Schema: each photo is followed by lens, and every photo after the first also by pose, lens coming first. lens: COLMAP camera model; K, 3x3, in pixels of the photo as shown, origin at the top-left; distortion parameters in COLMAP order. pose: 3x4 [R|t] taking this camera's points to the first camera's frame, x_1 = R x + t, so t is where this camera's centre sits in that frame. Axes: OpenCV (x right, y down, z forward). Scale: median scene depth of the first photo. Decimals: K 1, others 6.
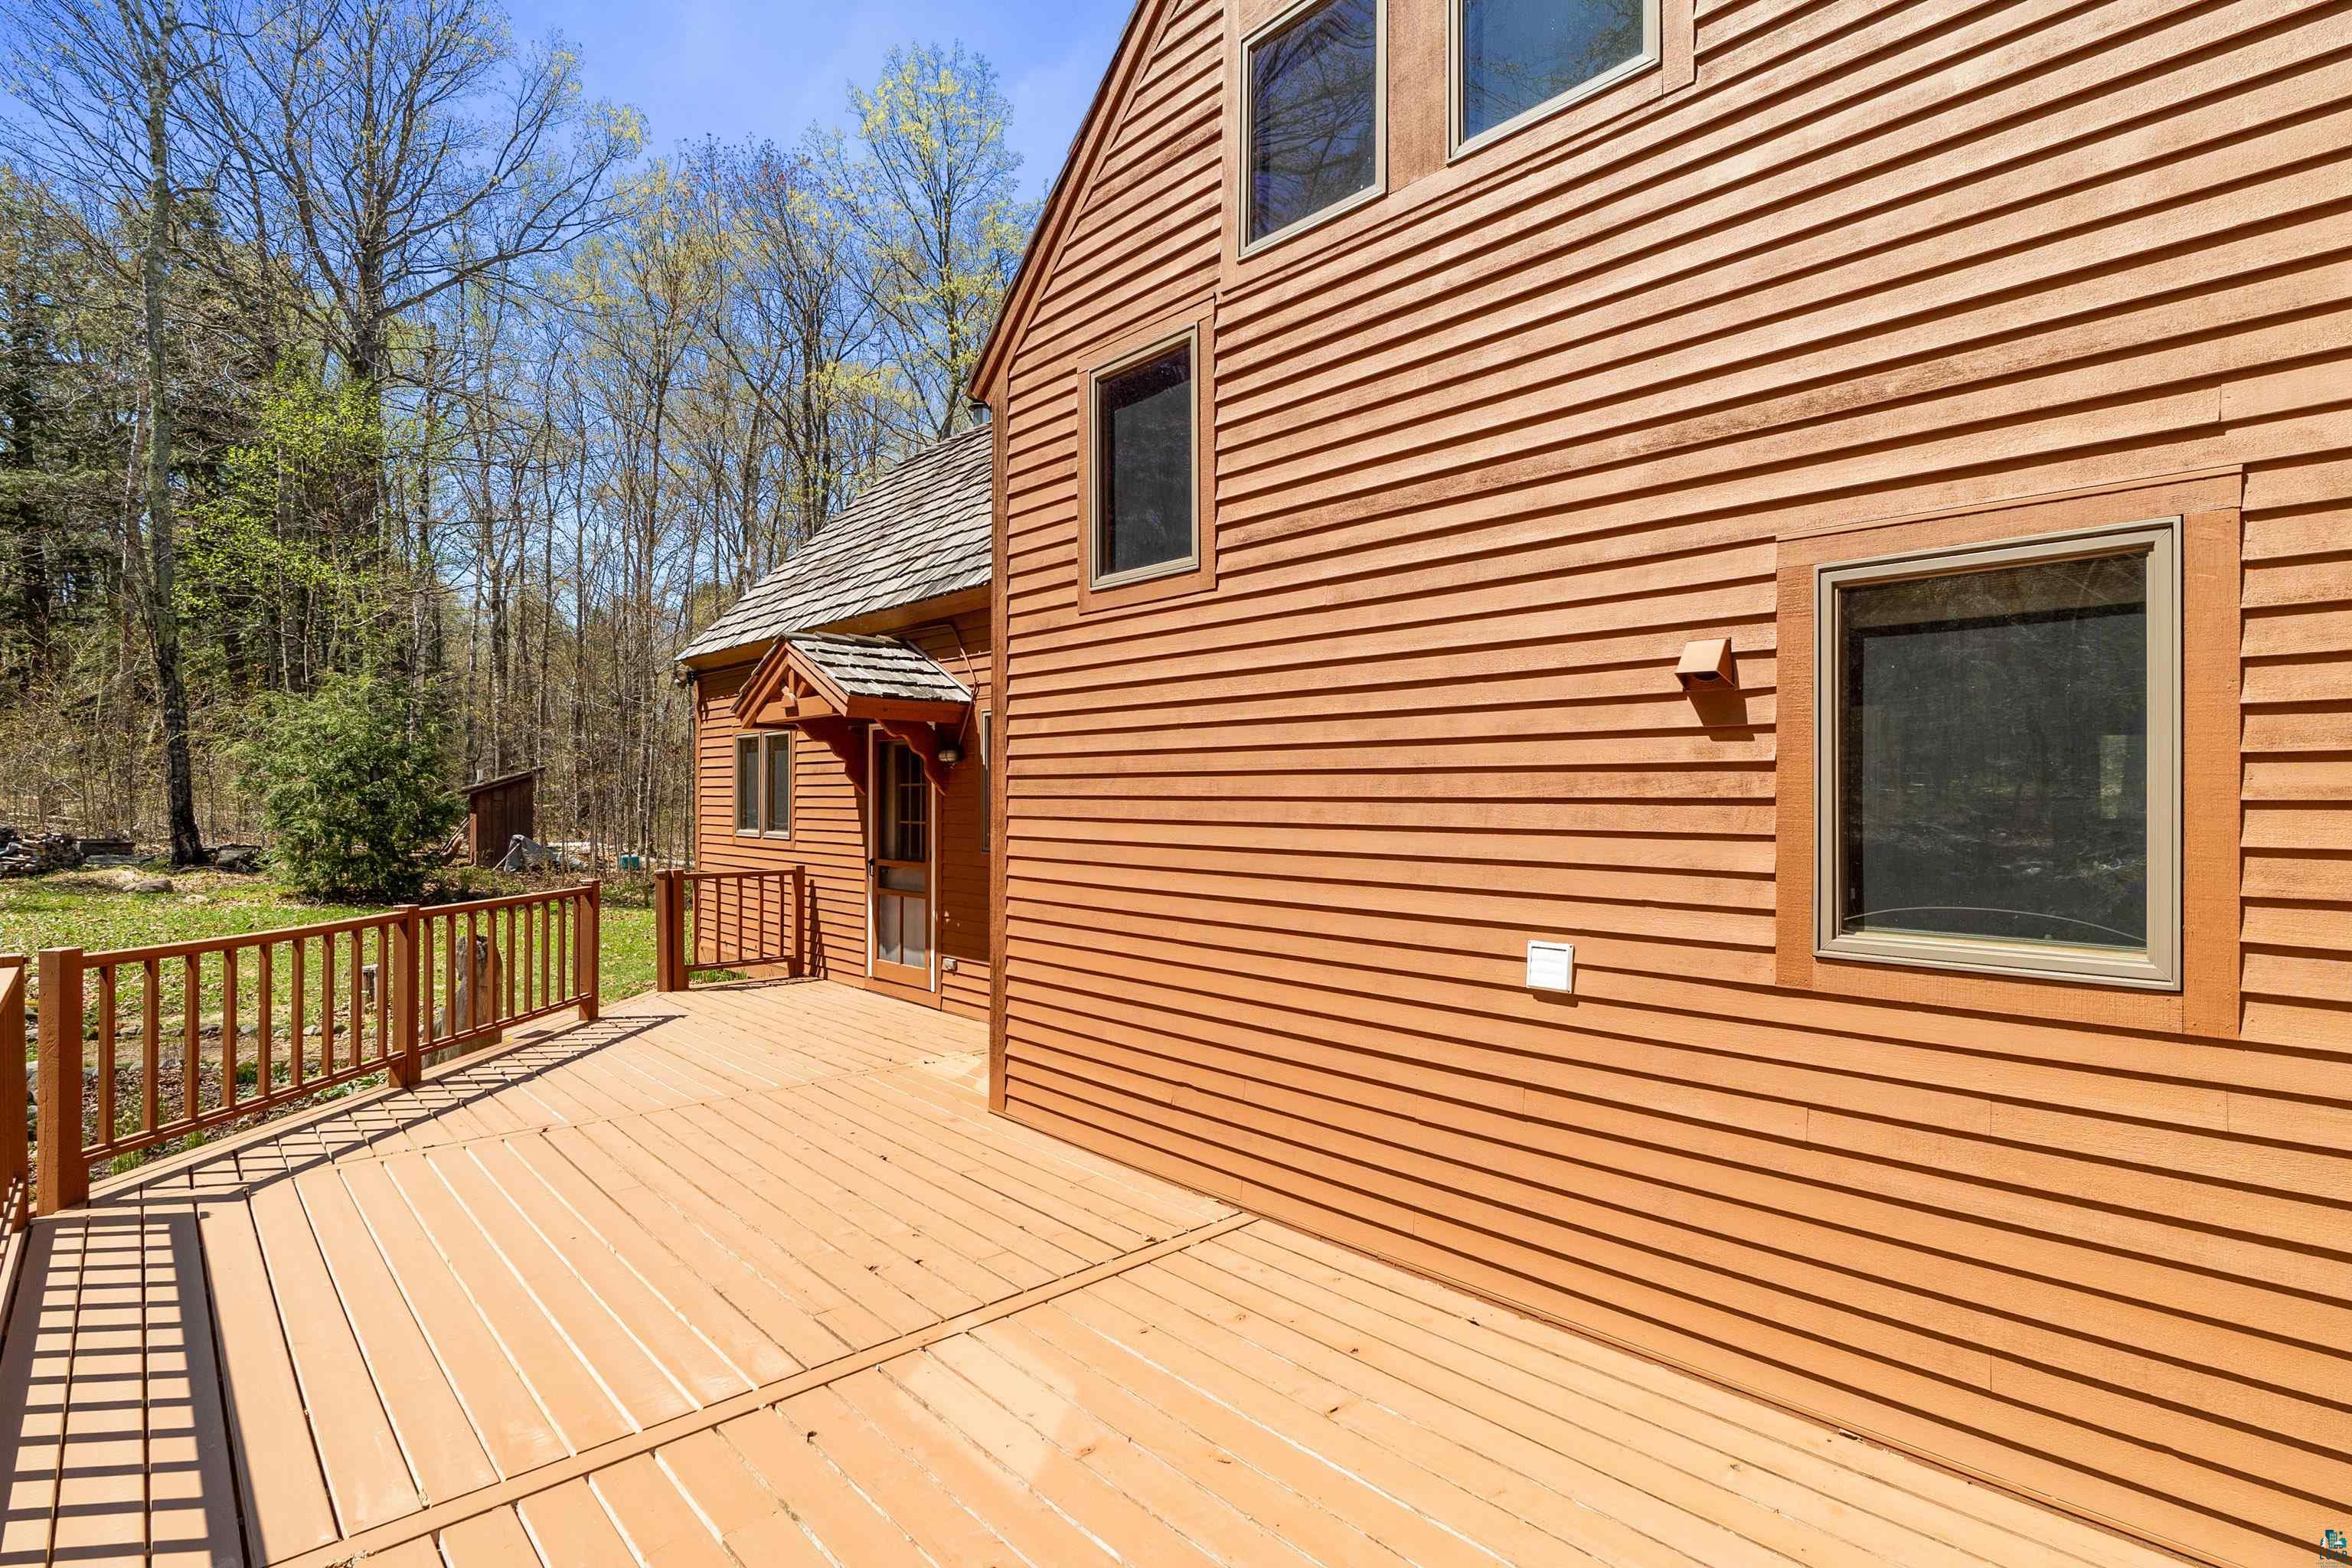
lens RADIAL K [[1104.6, 0, 1183.2], [0, 1104.6, 777.8], [0, 0, 1]] dist [0.000104, 0.000230]
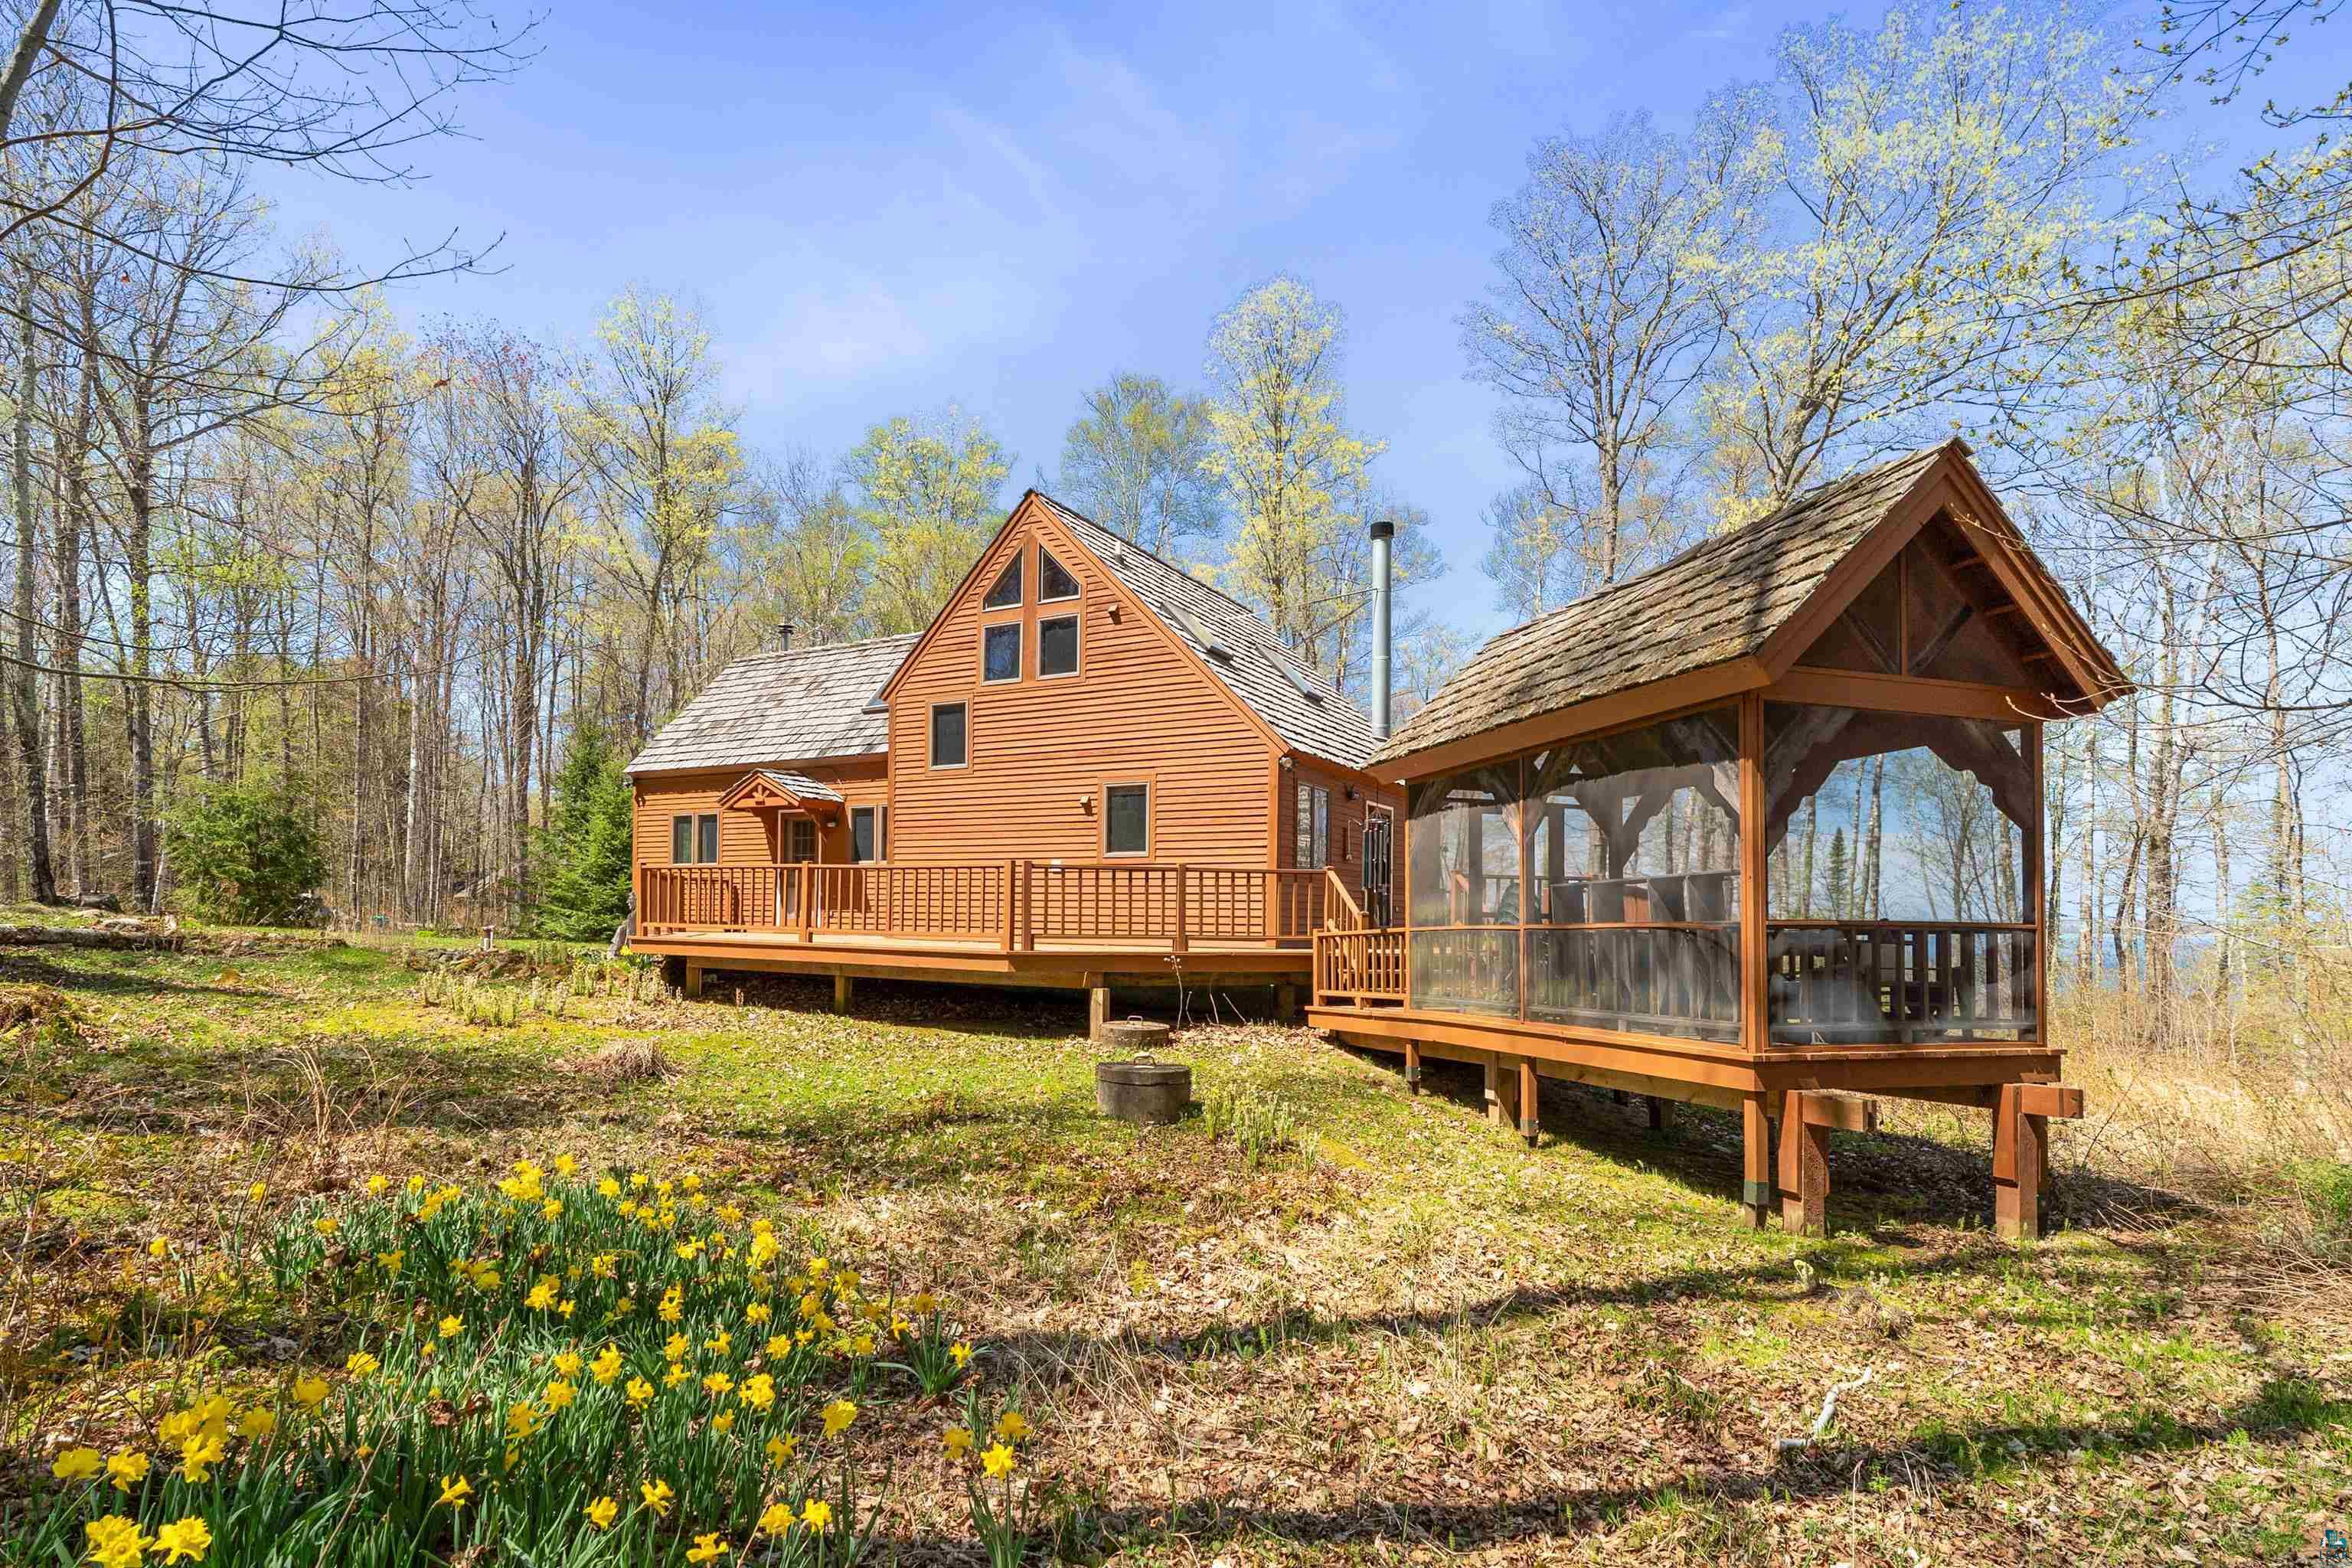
lens RADIAL K [[1082.9, 0, 1178.2], [0, 1082.9, 790.8], [0, 0, 1]] dist [-0.007215, 0.000500]
pose [[0.938549, 0.033377, 0.343528, -0.492915], [-0.005531, 0.996640, -0.081723, 0.150651], [-0.345101, 0.074801, 0.935580, -2.249200]]
